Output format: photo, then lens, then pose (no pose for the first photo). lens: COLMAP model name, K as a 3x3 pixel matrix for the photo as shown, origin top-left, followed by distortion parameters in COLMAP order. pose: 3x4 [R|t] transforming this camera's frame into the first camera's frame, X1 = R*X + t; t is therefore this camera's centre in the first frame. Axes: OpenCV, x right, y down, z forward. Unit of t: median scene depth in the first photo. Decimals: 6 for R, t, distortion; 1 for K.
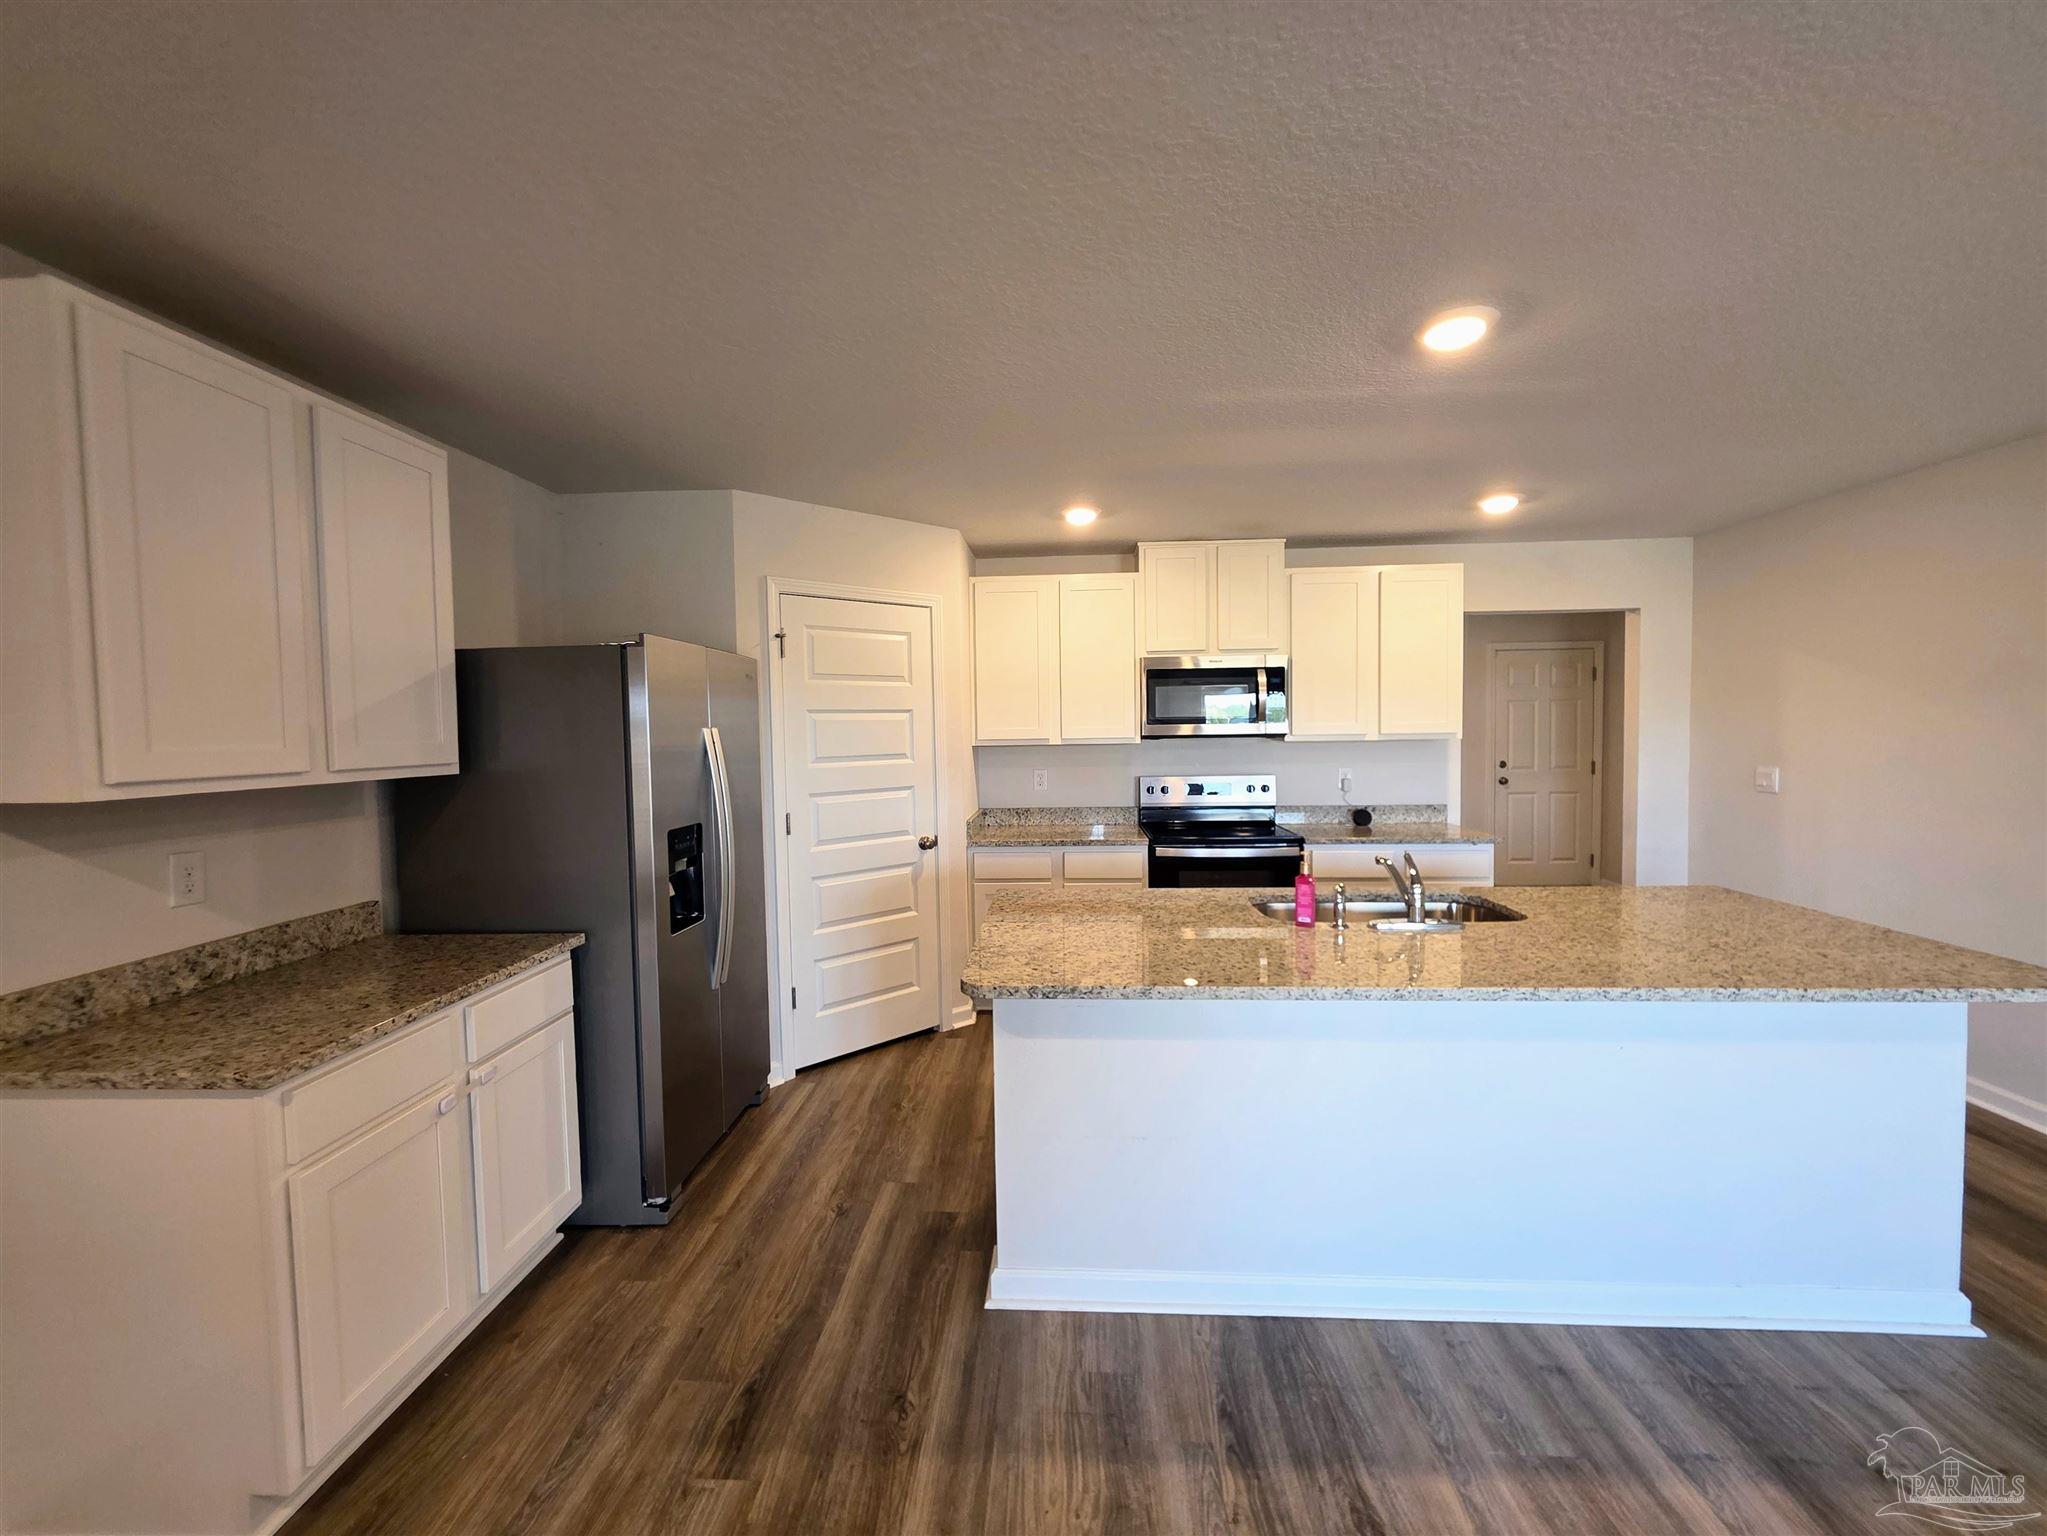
lens RADIAL K [[829.2, 0, 1019.5], [0, 829.2, 761.5], [0, 0, 1]] dist [0.002634, -0.001067]
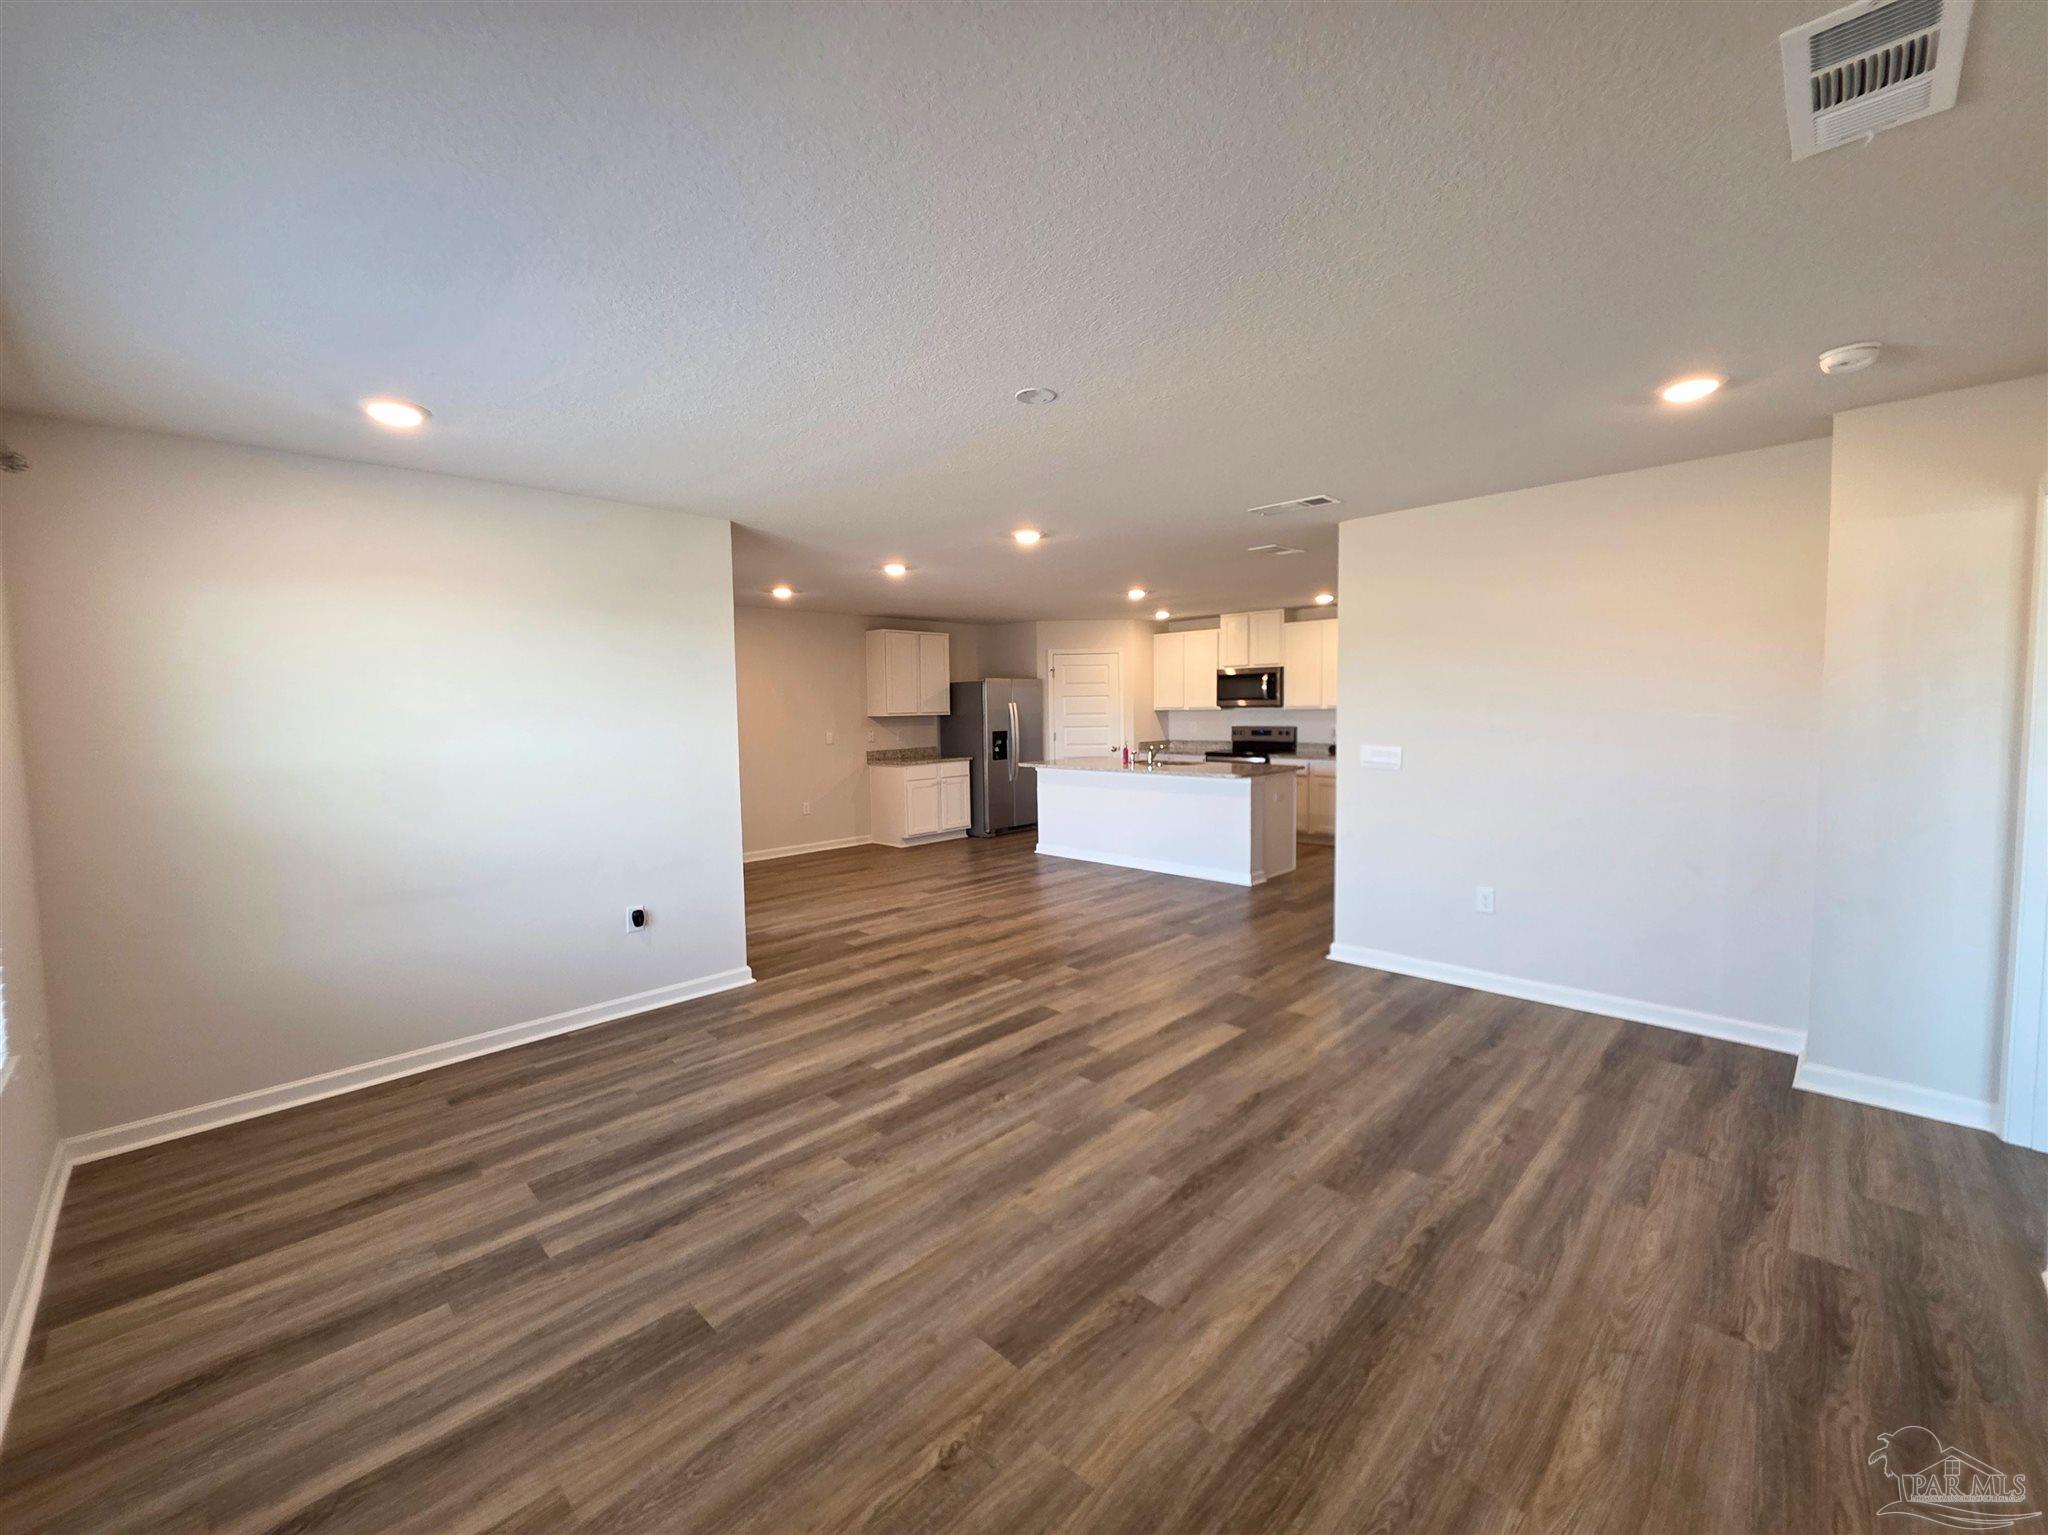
lens RADIAL K [[829.6, 0, 993.6], [0, 829.6, 772.0], [0, 0, 1]] dist [0.002634, -0.001067]
pose [[0.732434, 0.057947, -0.678368, 1.864712], [-0.024326, 0.997963, 0.058983, 0.041828], [0.680404, -0.026699, 0.732351, -1.511932]]
